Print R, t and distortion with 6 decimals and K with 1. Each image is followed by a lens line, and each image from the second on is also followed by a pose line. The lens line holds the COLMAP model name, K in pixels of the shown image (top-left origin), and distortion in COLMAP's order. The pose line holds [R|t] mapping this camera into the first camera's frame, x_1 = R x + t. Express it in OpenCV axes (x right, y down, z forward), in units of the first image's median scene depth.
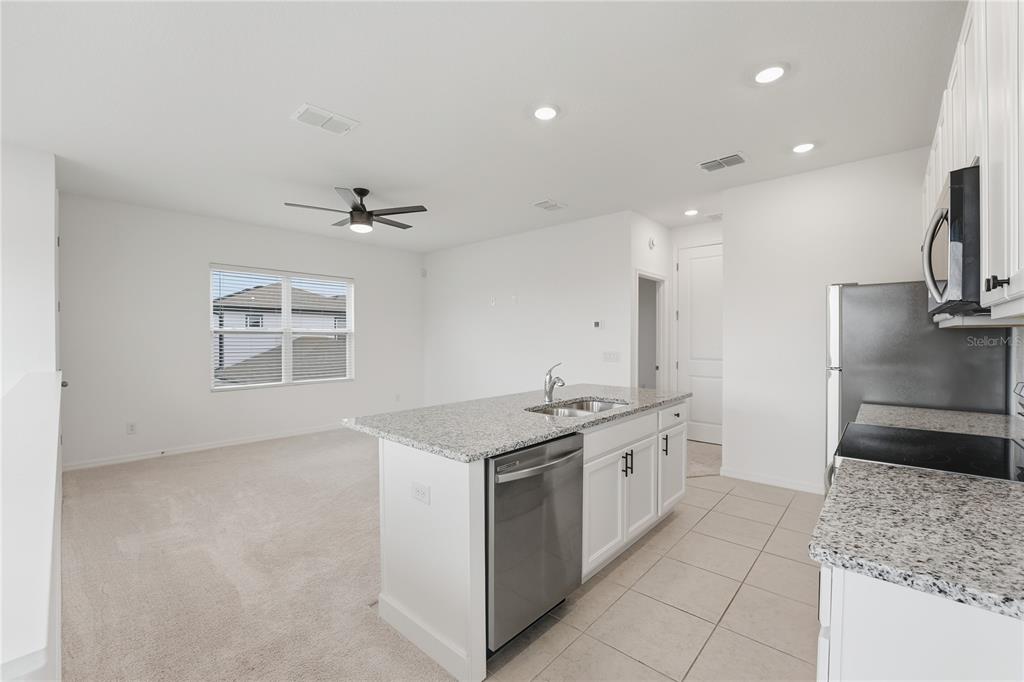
lens RADIAL K [[424.5, 0, 516.2], [0, 424.5, 341.5], [0, 0, 1]] dist [-0.029934, 0.002987]
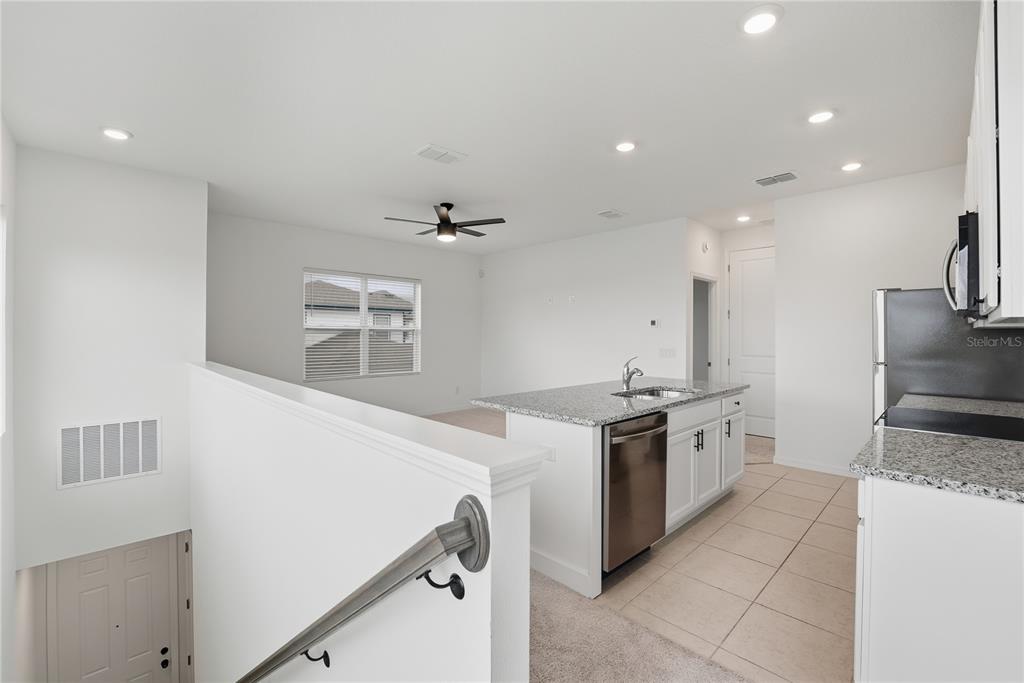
lens RADIAL K [[440.5, 0, 514.4], [0, 440.5, 331.9], [0, 0, 1]] dist [-0.028399, -0.000233]
pose [[0.997661, 0.004144, -0.068236, -0.153346], [-0.005168, 0.999877, -0.014826, 0.001806], [0.068166, 0.015143, 0.997559, -0.243131]]
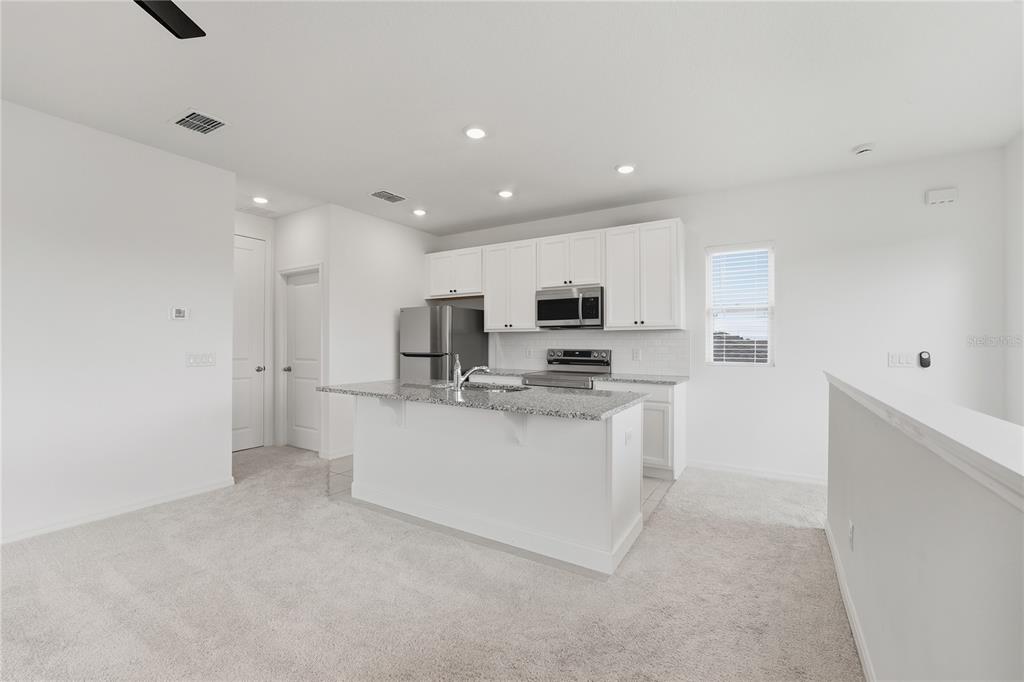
lens RADIAL K [[424.5, 0, 516.2], [0, 424.5, 341.5], [0, 0, 1]] dist [-0.029934, 0.002987]
pose [[-0.185380, 0.004312, 0.982657, -1.027939], [0.009215, 0.999954, -0.002649, 0.020102], [-0.982624, 0.008564, -0.185412, 1.074147]]
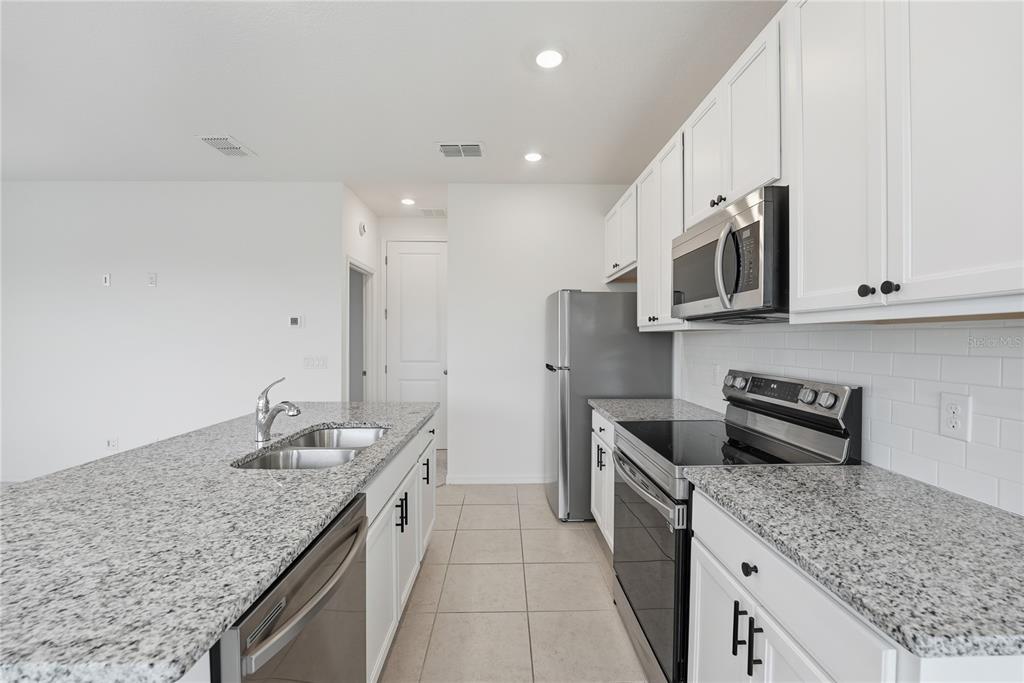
lens RADIAL K [[424.5, 0, 516.2], [0, 424.5, 342.0], [0, 0, 1]] dist [-0.029934, 0.002987]
pose [[0.725316, -0.003339, 0.688408, -0.080201], [0.003420, 0.999993, 0.001248, -0.003803], [-0.688408, 0.001449, 0.725323, 0.300552]]
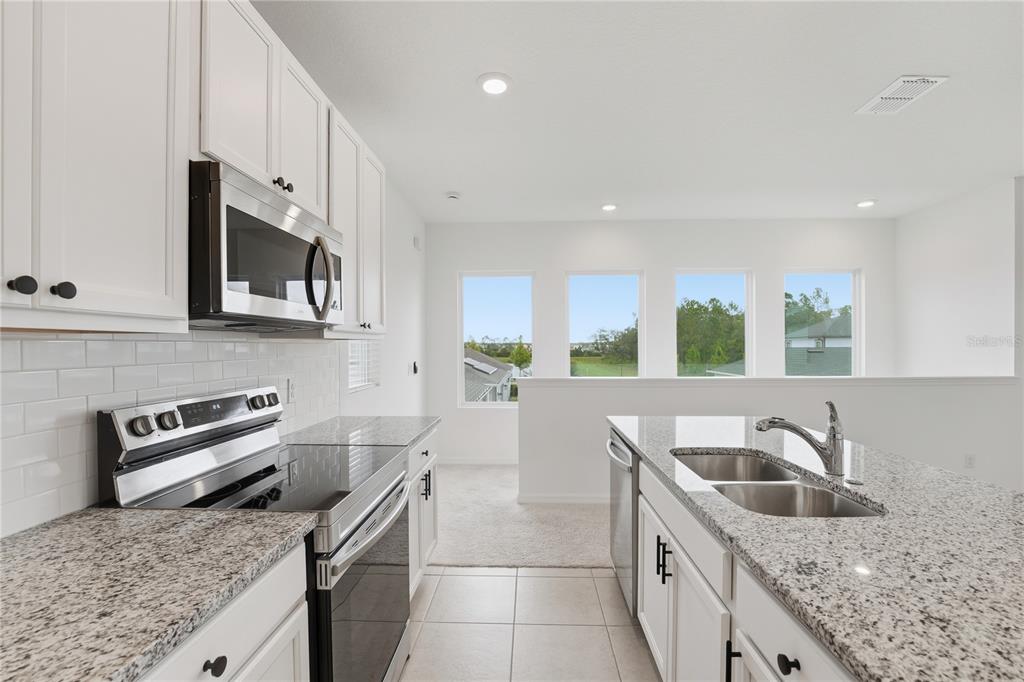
lens RADIAL K [[424.5, 0, 516.2], [0, 424.5, 341.5], [0, 0, 1]] dist [-0.029934, 0.002987]
pose [[-0.774579, -0.001476, -0.632476, 0.682392], [-0.000401, 0.999998, -0.001842, -0.015086], [0.632477, -0.001173, -0.774578, 1.184762]]
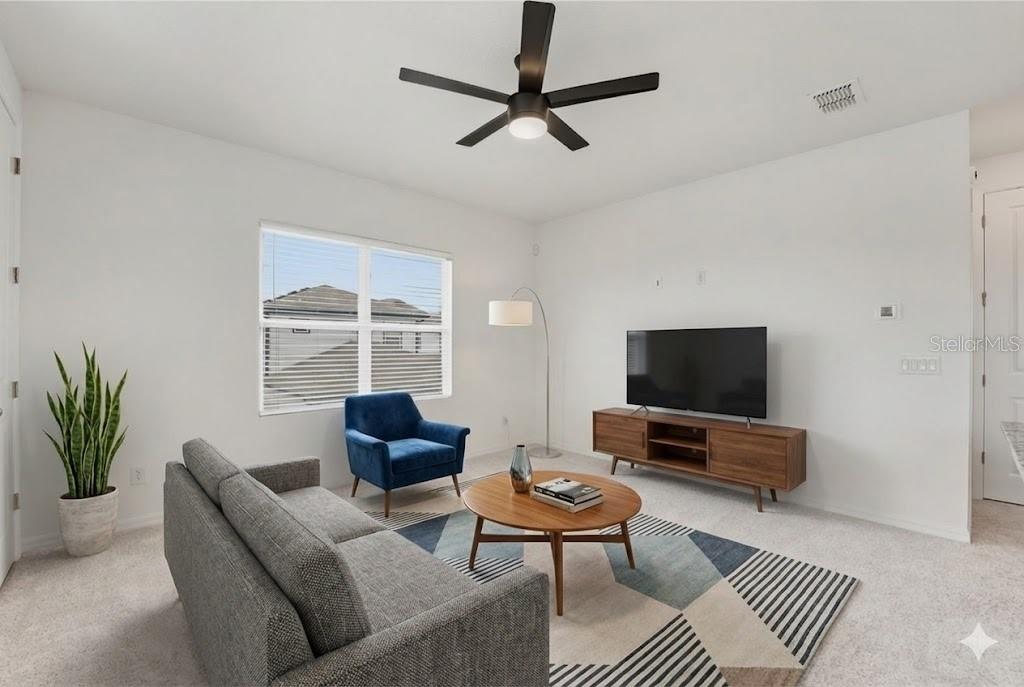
lens RADIAL K [[438.4, 0, 493.2], [0, 438.4, 344.4], [0, 0, 1]] dist [-0.057270, -0.000039]
pose [[0.991091, -0.000728, -0.133186, -0.497233], [-0.000752, 0.999938, -0.011065, 0.022173], [0.133186, 0.011067, 0.991029, 0.660184]]
